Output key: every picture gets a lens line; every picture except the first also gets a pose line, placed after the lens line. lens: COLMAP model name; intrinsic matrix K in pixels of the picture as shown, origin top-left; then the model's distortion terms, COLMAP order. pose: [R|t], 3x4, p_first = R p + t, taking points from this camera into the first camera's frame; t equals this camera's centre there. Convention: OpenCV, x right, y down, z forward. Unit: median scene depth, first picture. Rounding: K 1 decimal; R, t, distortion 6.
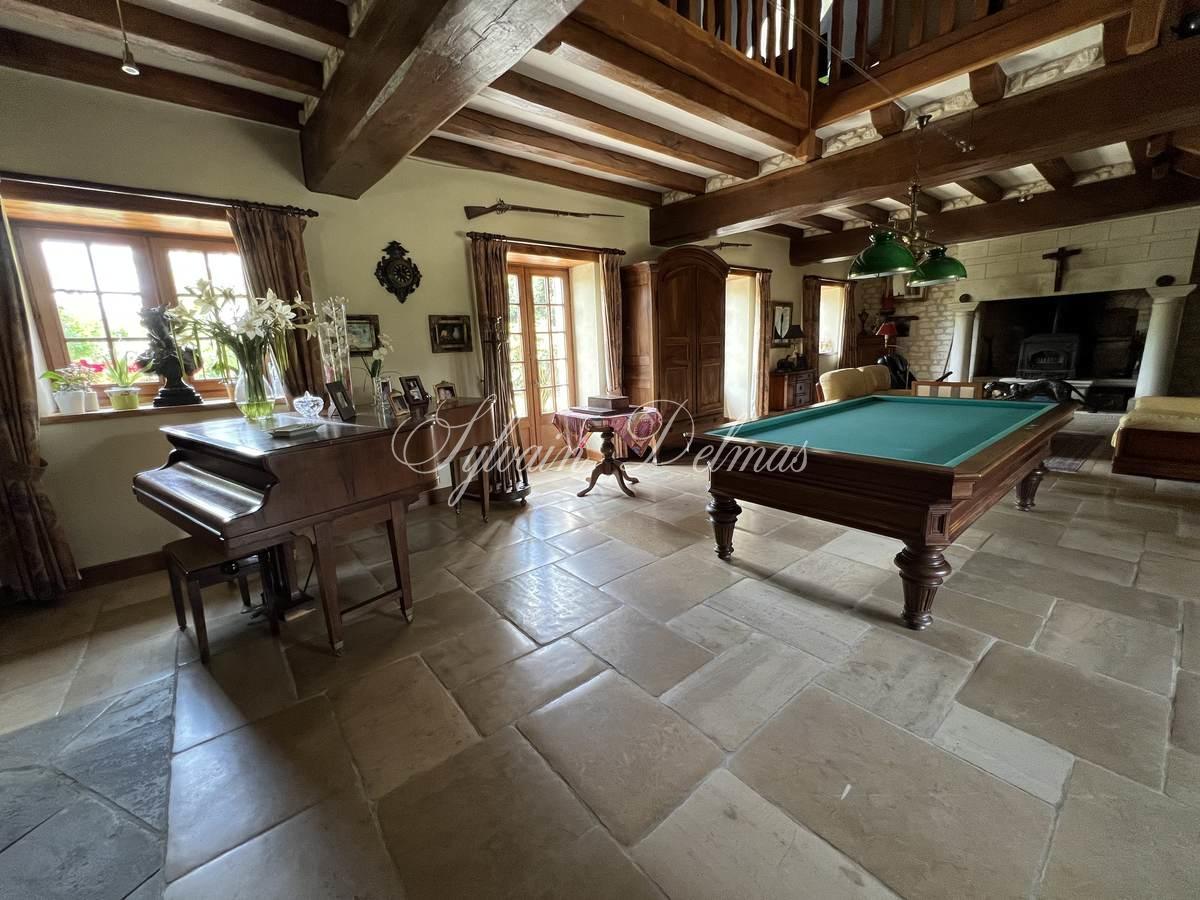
lens RADIAL K [[481.5, 0, 597.5], [0, 481.5, 445.1], [0, 0, 1]] dist [-0.000348, 0.000199]
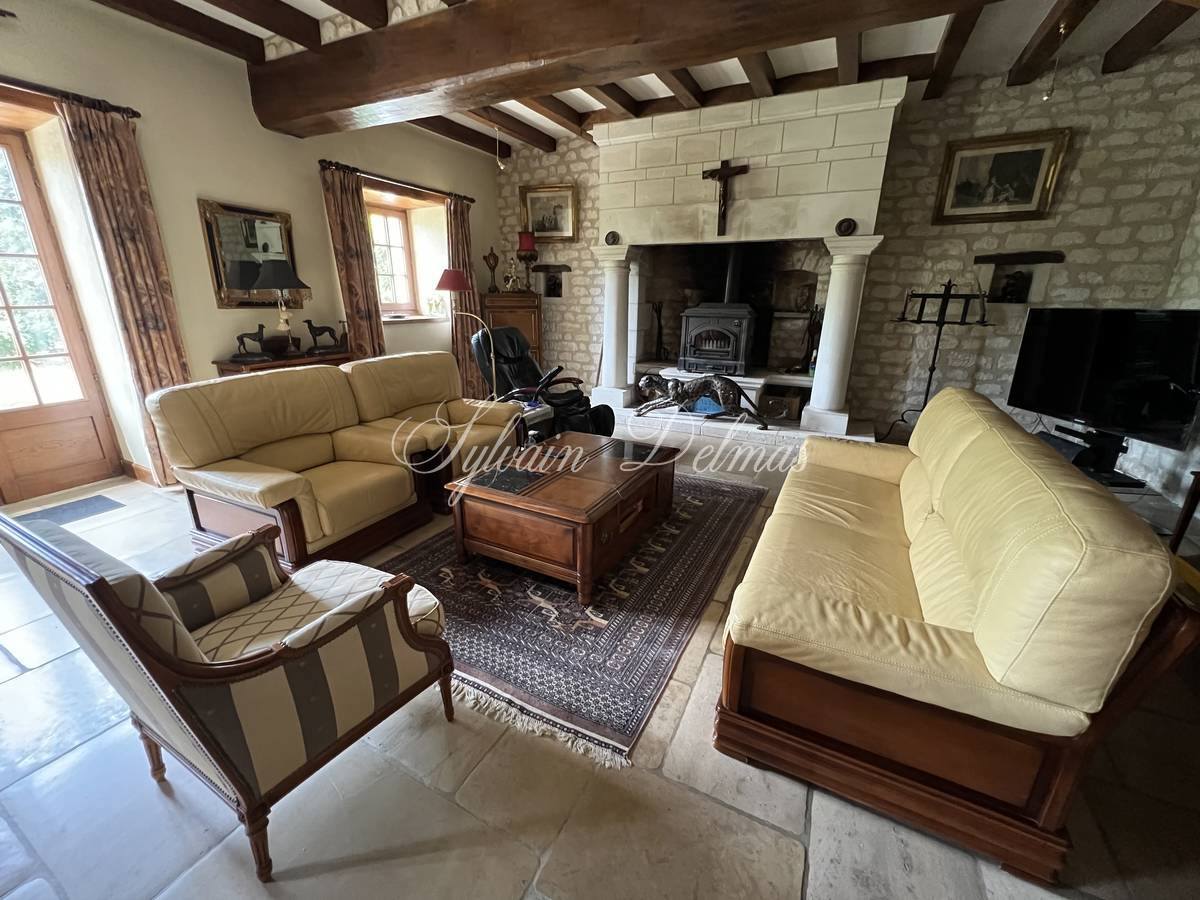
lens RADIAL K [[481.5, 0, 597.5], [0, 481.5, 445.1], [0, 0, 1]] dist [-0.000348, 0.000199]
pose [[0.921446, -0.067922, 0.382523, 0.521068], [0.030278, 0.994159, 0.103592, -0.111653], [-0.387325, -0.083873, 0.918120, 0.440787]]
